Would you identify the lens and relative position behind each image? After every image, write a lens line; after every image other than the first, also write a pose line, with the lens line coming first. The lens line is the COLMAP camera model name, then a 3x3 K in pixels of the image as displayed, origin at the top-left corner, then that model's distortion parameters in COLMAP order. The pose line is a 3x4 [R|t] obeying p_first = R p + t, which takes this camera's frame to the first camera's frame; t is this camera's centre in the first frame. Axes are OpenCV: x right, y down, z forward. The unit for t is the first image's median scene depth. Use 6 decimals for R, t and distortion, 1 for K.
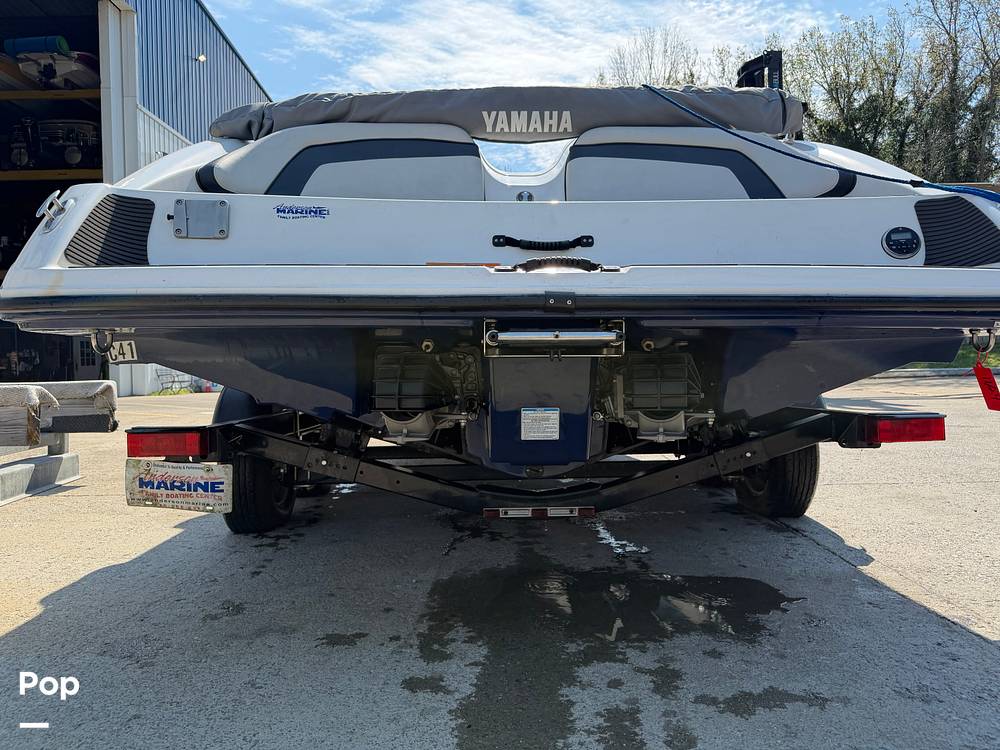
lens RADIAL K [[691.1, 0, 504.6], [0, 691.1, 375.3], [0, 0, 1]] dist [0.012283, -0.042786]
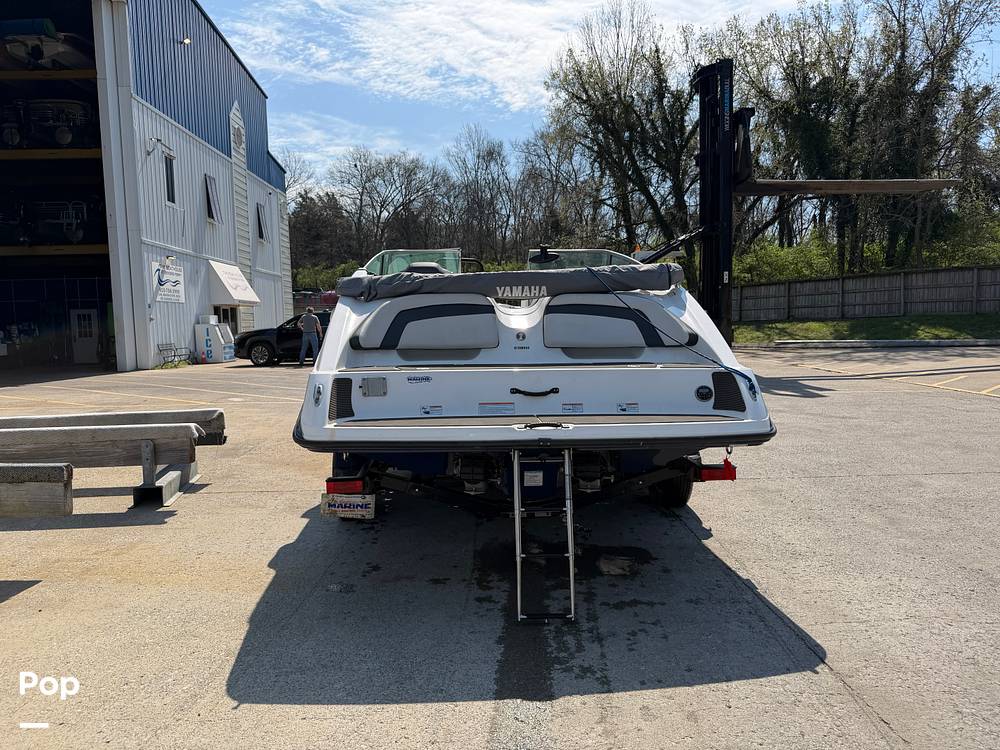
lens RADIAL K [[691.1, 0, 493.6], [0, 691.1, 369.4], [0, 0, 1]] dist [0.012283, -0.042786]
pose [[0.999579, -0.005011, 0.028563, -0.101740], [0.003250, 0.998109, 0.061385, -0.313591], [-0.028817, -0.061267, 0.997705, -0.854308]]
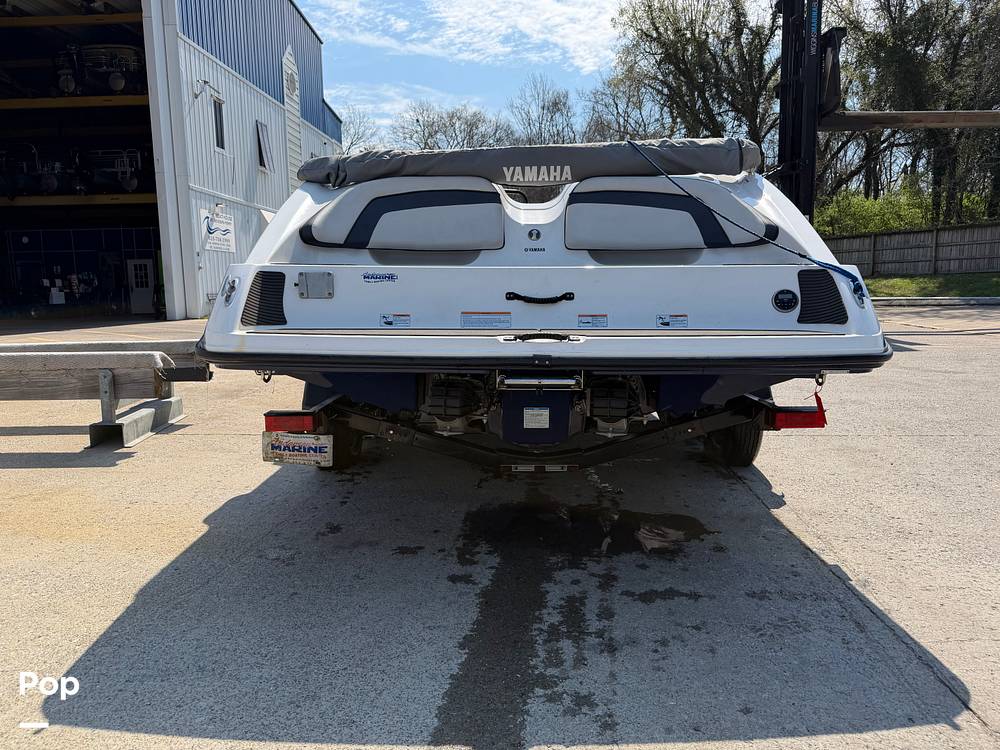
lens RADIAL K [[691.1, 0, 493.4], [0, 691.1, 374.4], [0, 0, 1]] dist [0.012283, -0.042786]
pose [[0.997990, 0.012479, -0.062136, 0.040851], [-0.004723, 0.992341, 0.123439, -0.170506], [0.063200, -0.122897, 0.990405, -0.401455]]
